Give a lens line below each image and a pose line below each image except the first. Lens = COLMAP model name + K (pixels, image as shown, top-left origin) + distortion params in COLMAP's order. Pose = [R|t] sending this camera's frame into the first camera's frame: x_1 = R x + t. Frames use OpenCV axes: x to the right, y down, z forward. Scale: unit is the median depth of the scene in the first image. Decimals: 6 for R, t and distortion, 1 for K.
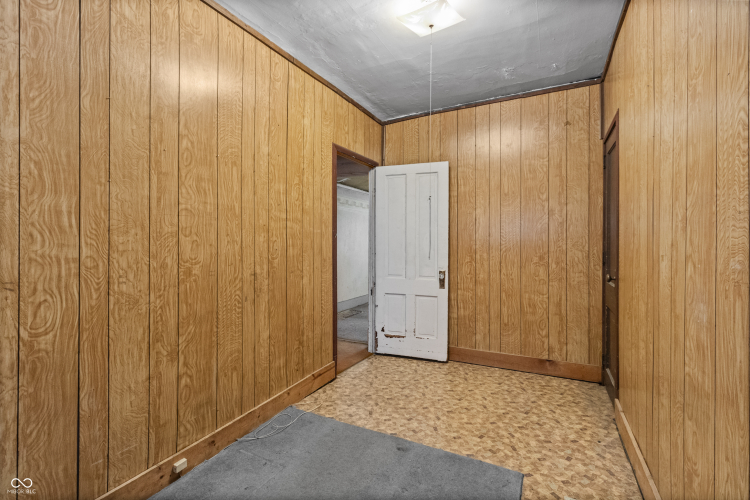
lens RADIAL K [[349.8, 0, 369.5], [0, 349.8, 245.5], [0, 0, 1]] dist [0.003559, -0.000491]
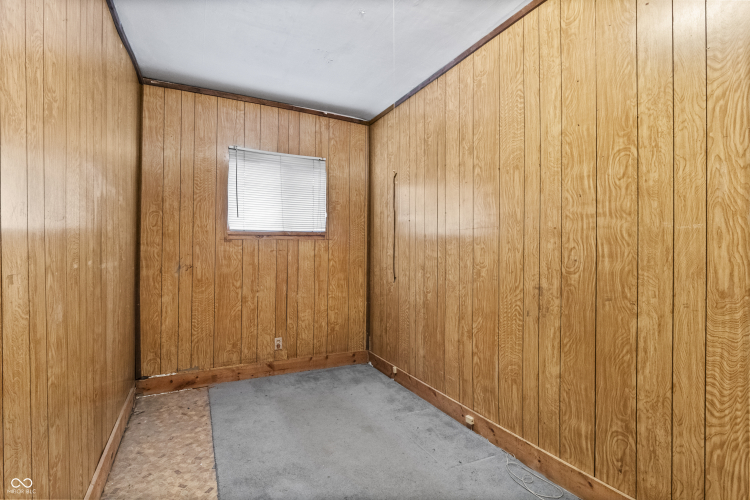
lens RADIAL K [[359.1, 0, 370.4], [0, 359.1, 247.8], [0, 0, 1]] dist [-0.010755, 0.000395]
pose [[-0.590819, 0.003588, -0.806796, 0.628588], [-0.006011, 0.999943, 0.008849, -0.020212], [0.806782, 0.010078, -0.590763, 1.235194]]
